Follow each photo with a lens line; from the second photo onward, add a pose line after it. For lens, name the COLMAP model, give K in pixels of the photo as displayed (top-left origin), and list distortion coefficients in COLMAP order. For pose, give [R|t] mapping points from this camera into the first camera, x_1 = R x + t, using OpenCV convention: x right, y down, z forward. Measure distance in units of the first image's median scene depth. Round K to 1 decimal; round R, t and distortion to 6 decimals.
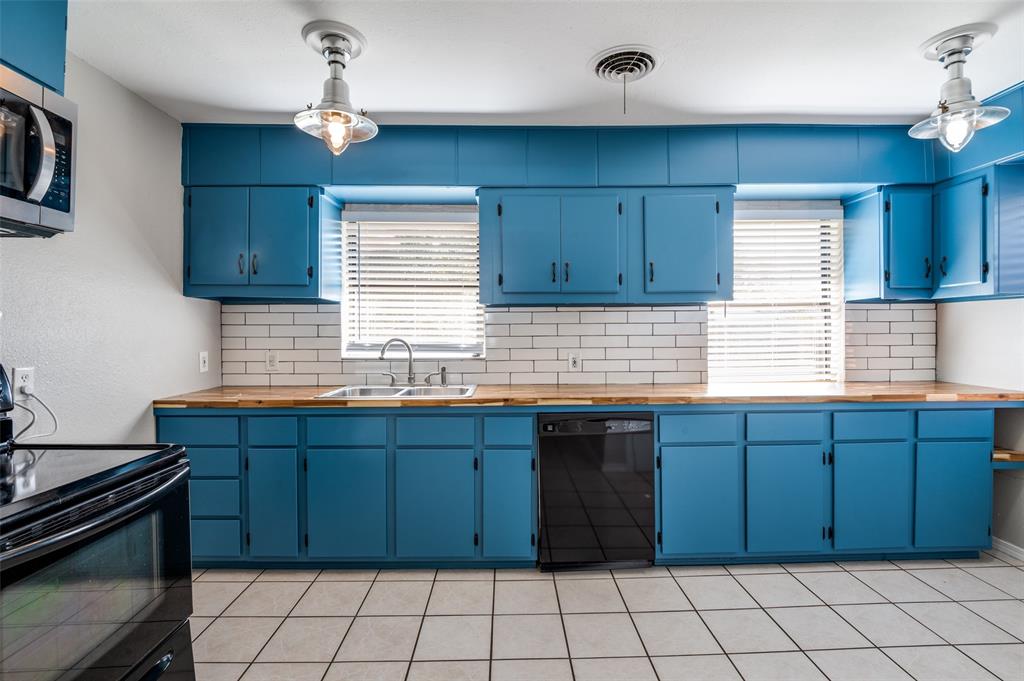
lens RADIAL K [[491.5, 0, 512.1], [0, 491.5, 331.6], [0, 0, 1]] dist [-0.002400, 0.000002]
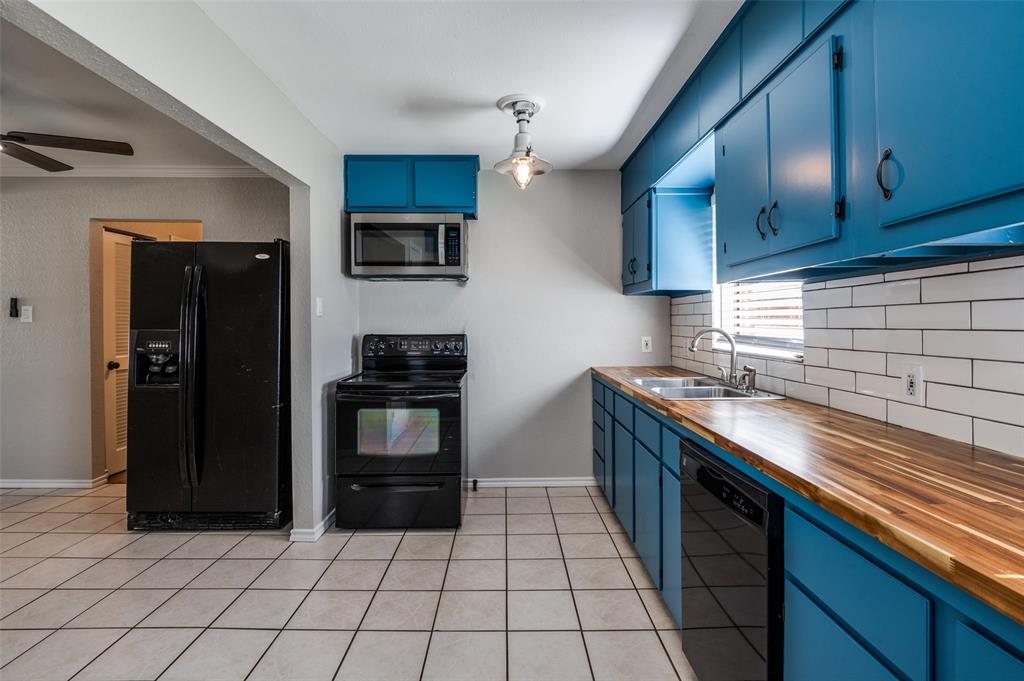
lens RADIAL K [[491.5, 0, 503.6], [0, 491.5, 320.9], [0, 0, 1]] dist [-0.002400, 0.000002]
pose [[-0.014420, 0.000428, -0.999896, 0.654540], [-0.007123, 0.999974, 0.000531, 0.002878], [0.999871, 0.007130, -0.014417, 0.642167]]
